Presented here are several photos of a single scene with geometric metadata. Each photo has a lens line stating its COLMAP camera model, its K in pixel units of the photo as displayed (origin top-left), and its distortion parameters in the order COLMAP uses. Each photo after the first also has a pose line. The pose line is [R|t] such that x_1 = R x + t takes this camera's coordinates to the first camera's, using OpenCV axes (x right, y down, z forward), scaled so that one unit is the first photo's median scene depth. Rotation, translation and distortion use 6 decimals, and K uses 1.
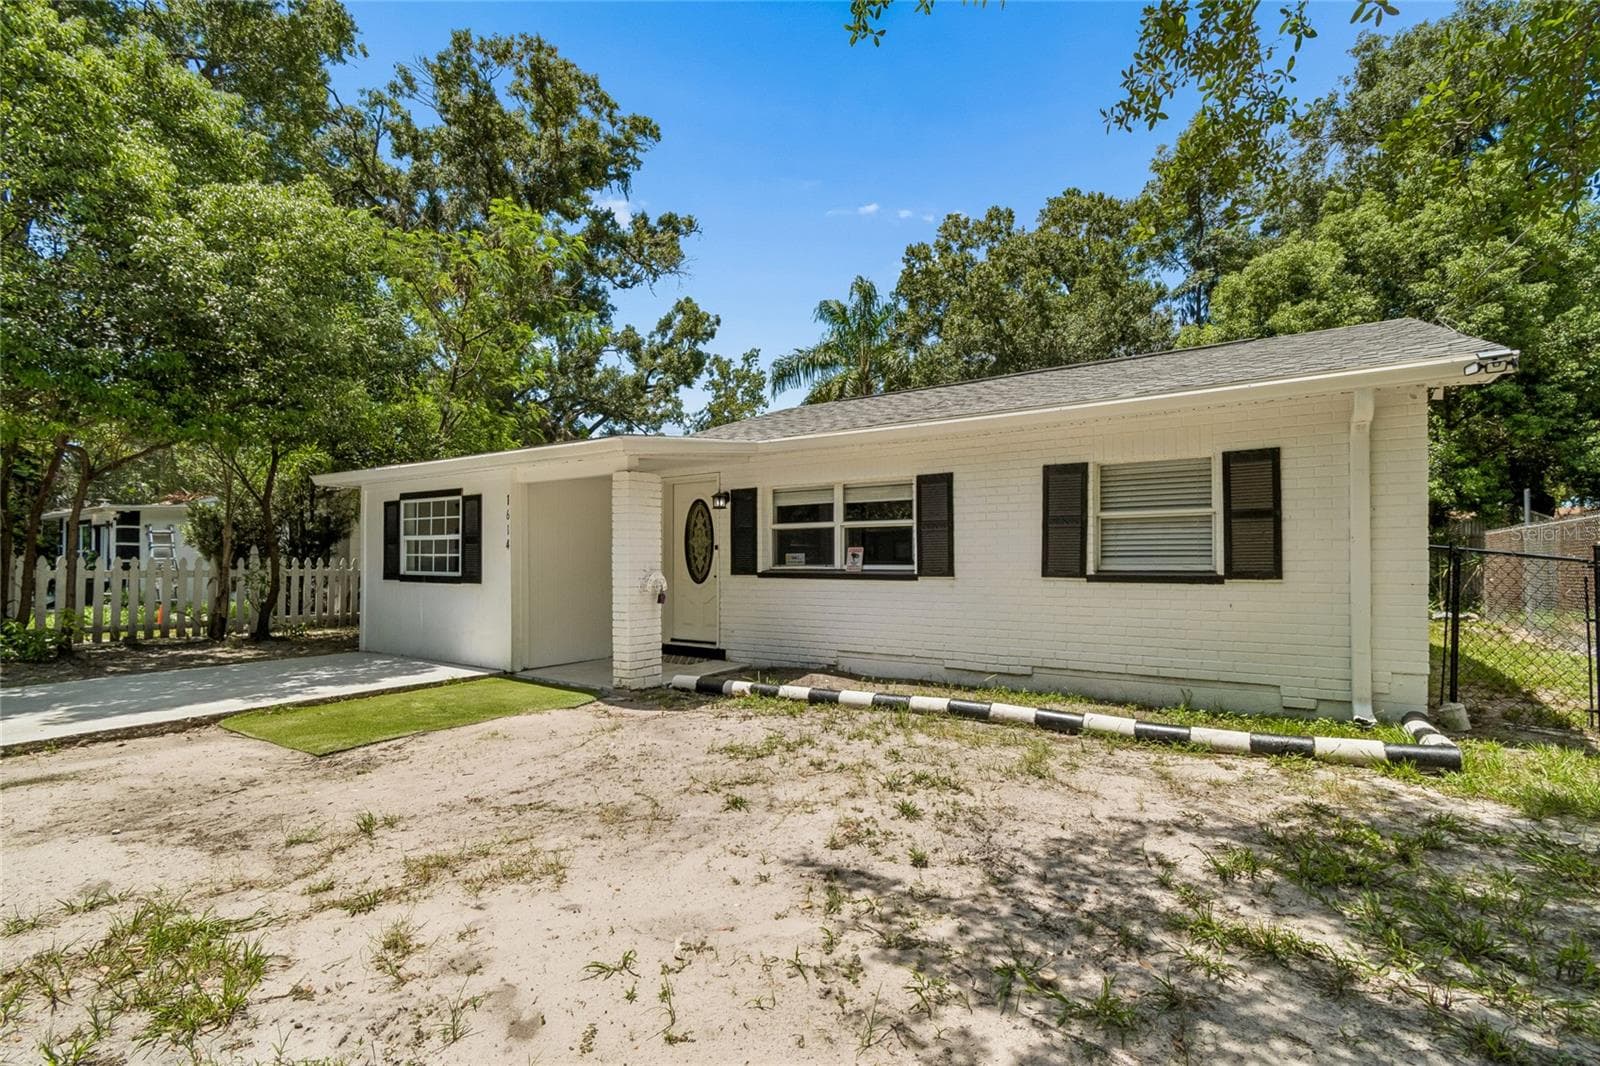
lens RADIAL K [[724.4, 0, 791.7], [0, 724.4, 545.6], [0, 0, 1]] dist [0.001797, -0.000136]
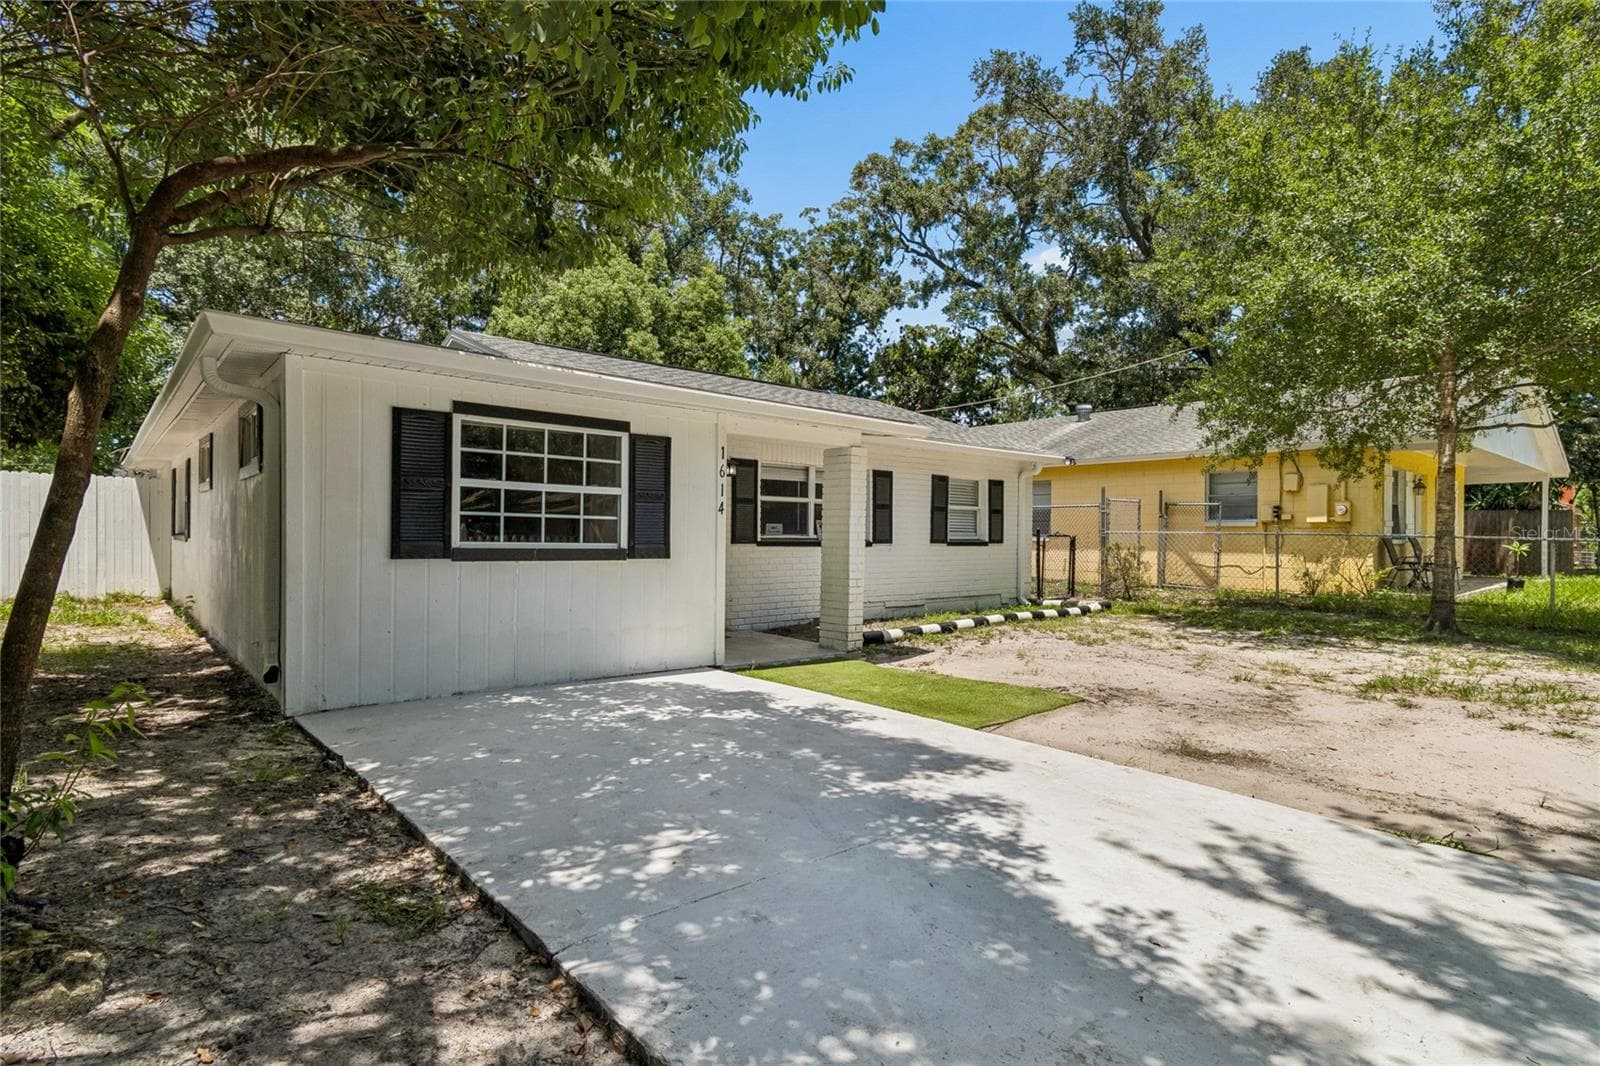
lens RADIAL K [[824.2, 0, 810.3], [0, 824.2, 521.9], [0, 0, 1]] dist [-0.005345, 0.001759]
pose [[0.237103, 0.019076, 0.971297, -1.251167], [-0.034146, 0.999353, -0.011292, 0.020863], [-0.970884, -0.030489, 0.237601, 0.679691]]
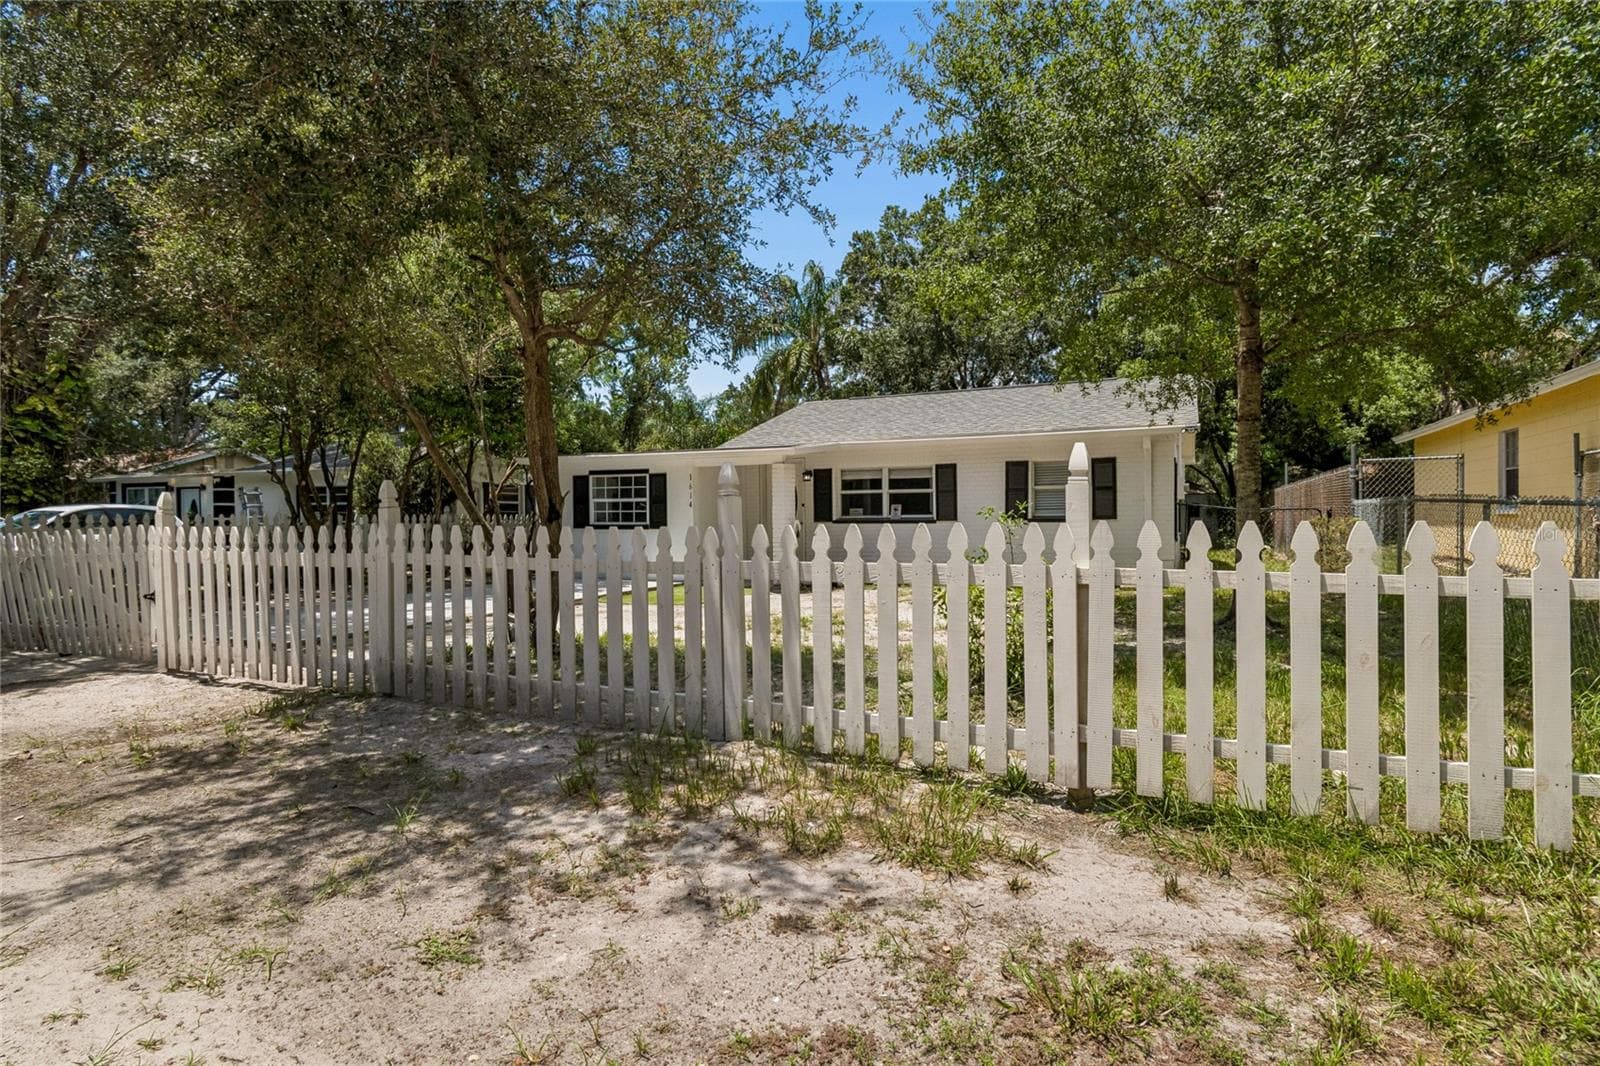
lens RADIAL K [[824.2, 0, 791.9], [0, 824.2, 519.1], [0, 0, 1]] dist [-0.005345, 0.001759]
pose [[0.988710, -0.009604, 0.149530, -0.440610], [0.005625, 0.999619, 0.027010, -0.017482], [-0.149733, -0.025864, 0.988388, -0.875220]]
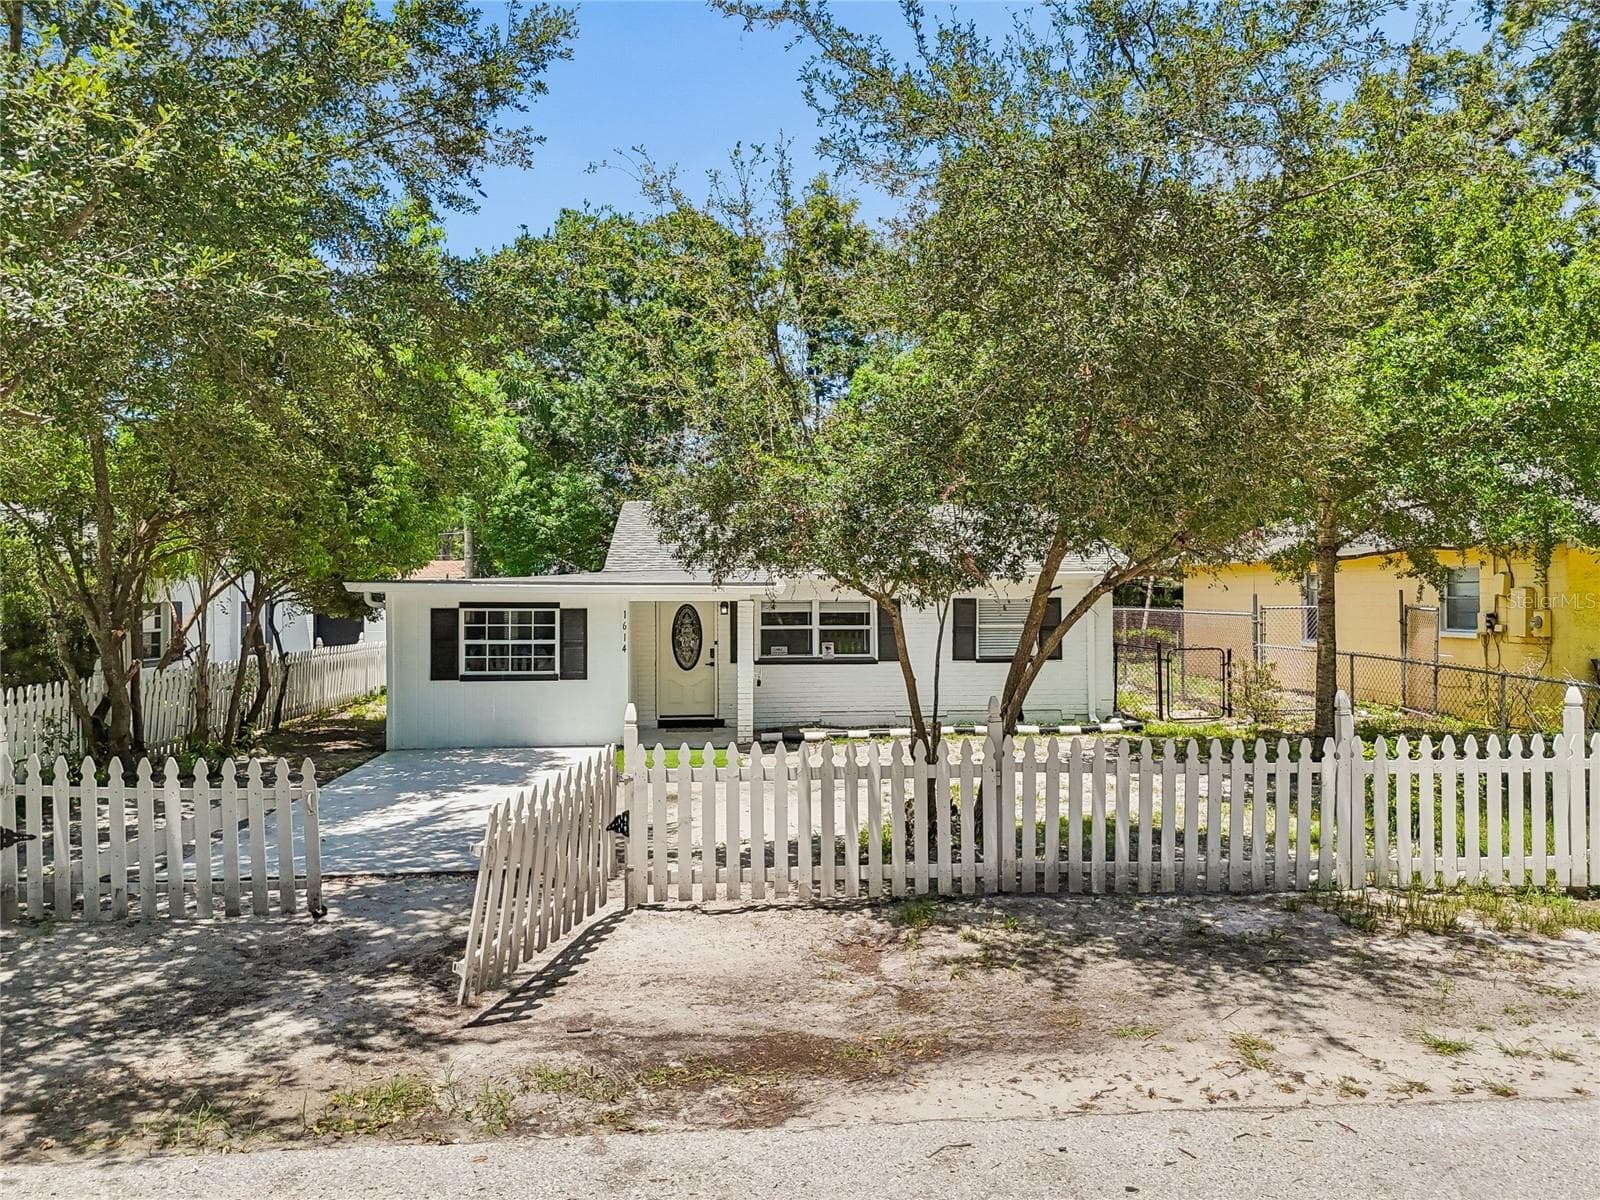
lens RADIAL K [[1198.2, 0, 809.2], [0, 1198.2, 564.7], [0, 0, 1]] dist [0.066321, -0.062388]
pose [[0.778655, 0.010449, 0.627365, -1.487767], [-0.010678, 0.999937, -0.003401, -0.148879], [-0.627361, -0.004051, 0.778718, -0.902333]]
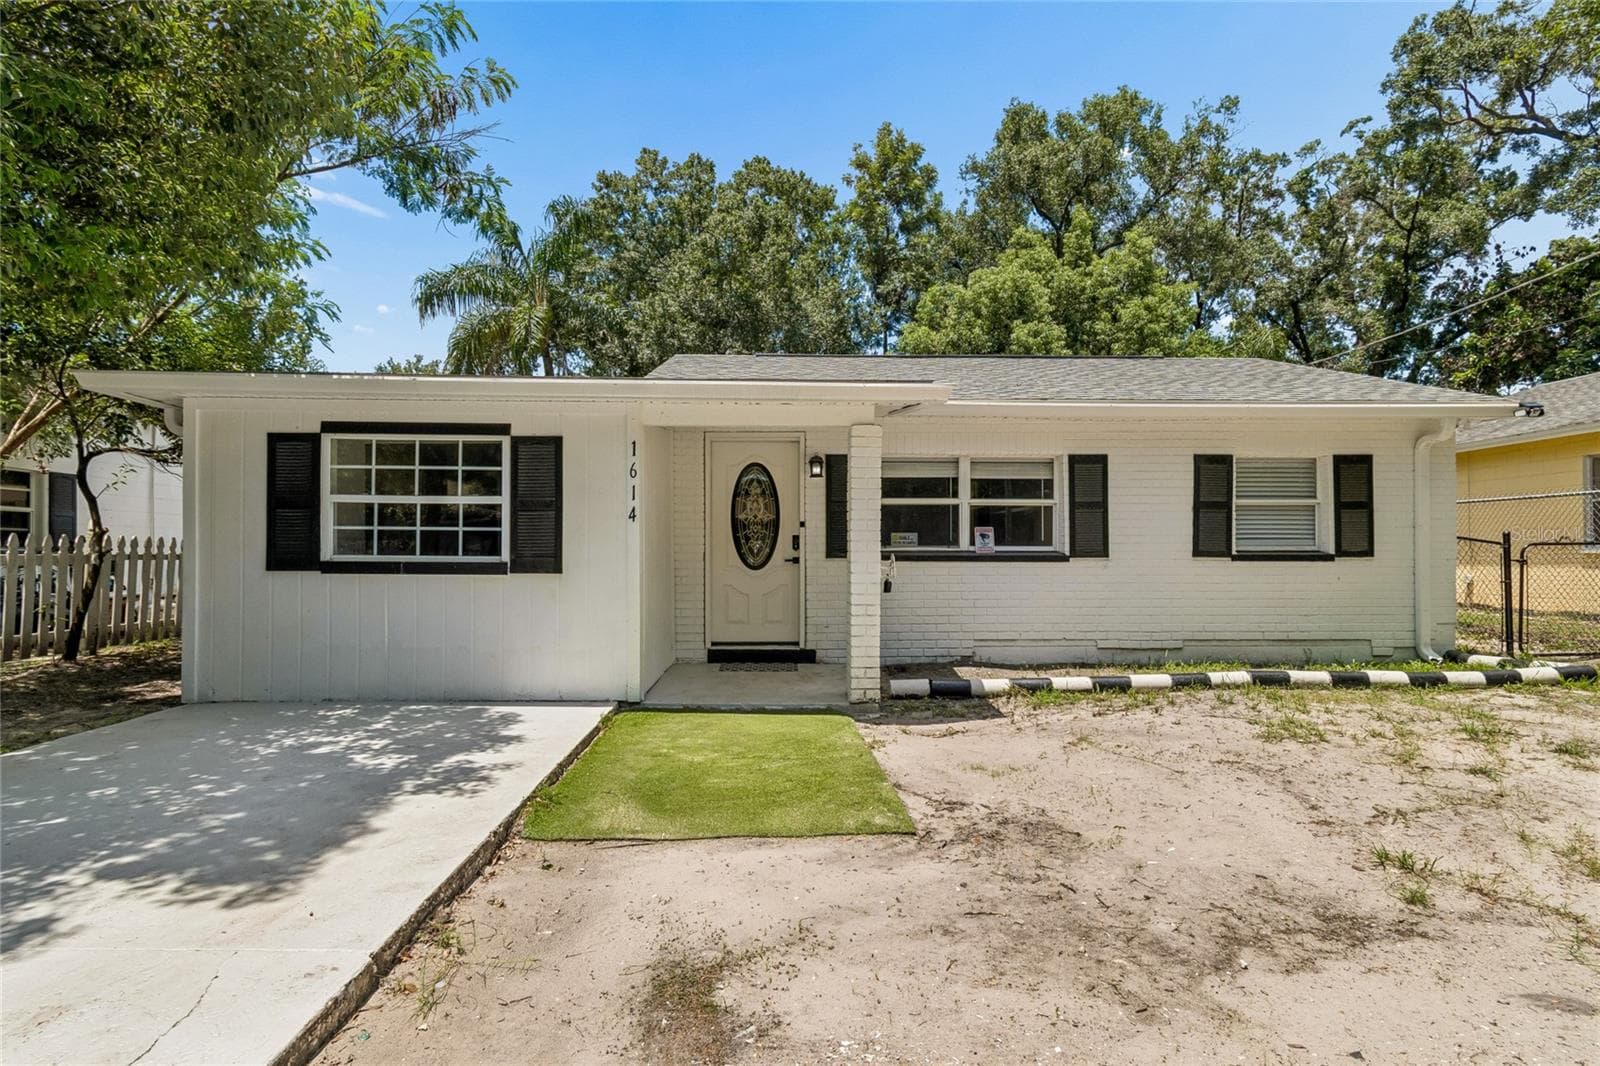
lens RADIAL K [[824.2, 0, 795.2], [0, 824.2, 537.0], [0, 0, 1]] dist [-0.005345, 0.001759]
pose [[0.814160, 0.009213, 0.580567, -0.710090], [-0.015496, 0.999863, 0.005863, 0.012607], [-0.580433, -0.013770, 0.814191, 0.280317]]
